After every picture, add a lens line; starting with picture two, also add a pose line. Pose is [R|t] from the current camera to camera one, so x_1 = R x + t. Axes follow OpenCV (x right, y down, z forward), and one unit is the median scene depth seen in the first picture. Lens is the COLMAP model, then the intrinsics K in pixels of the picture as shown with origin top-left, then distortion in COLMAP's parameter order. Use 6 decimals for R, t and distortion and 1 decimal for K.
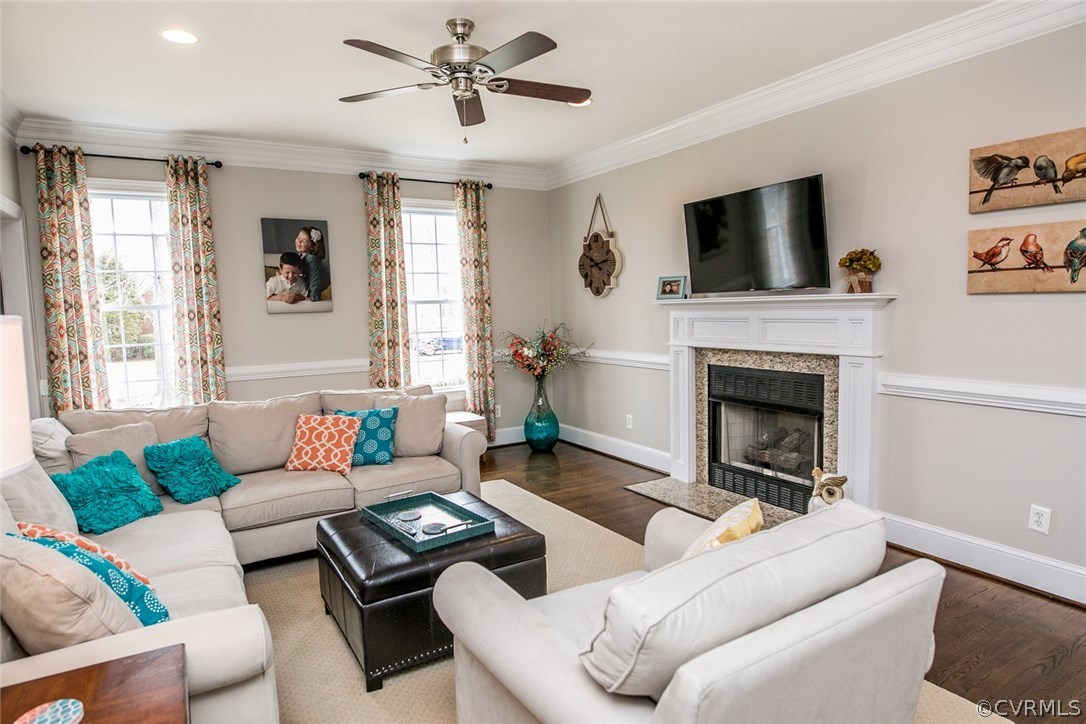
lens RADIAL K [[622.4, 0, 541.7], [0, 622.4, 365.5], [0, 0, 1]] dist [-0.026731, 0.004167]
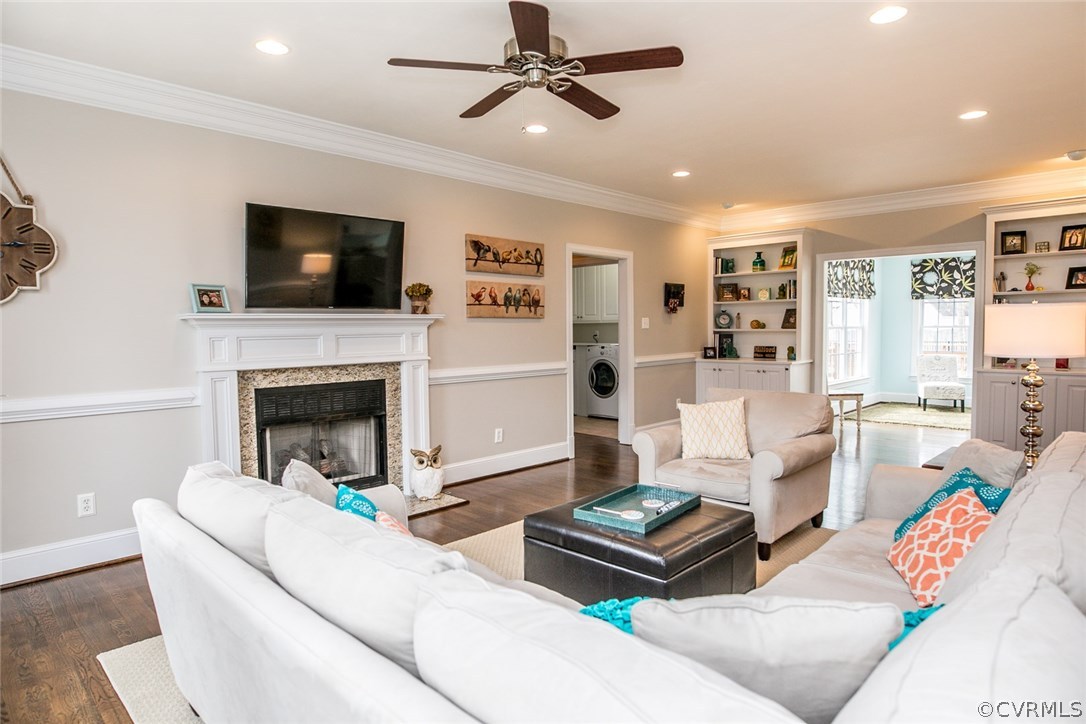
lens RADIAL K [[622.4, 0, 540.0], [0, 622.4, 357.8], [0, 0, 1]] dist [-0.026731, 0.004167]
pose [[-0.245108, -0.027656, 0.969101, -0.831012], [0.102214, 0.993285, 0.054198, -0.063006], [-0.964092, 0.112340, -0.240636, 0.997429]]
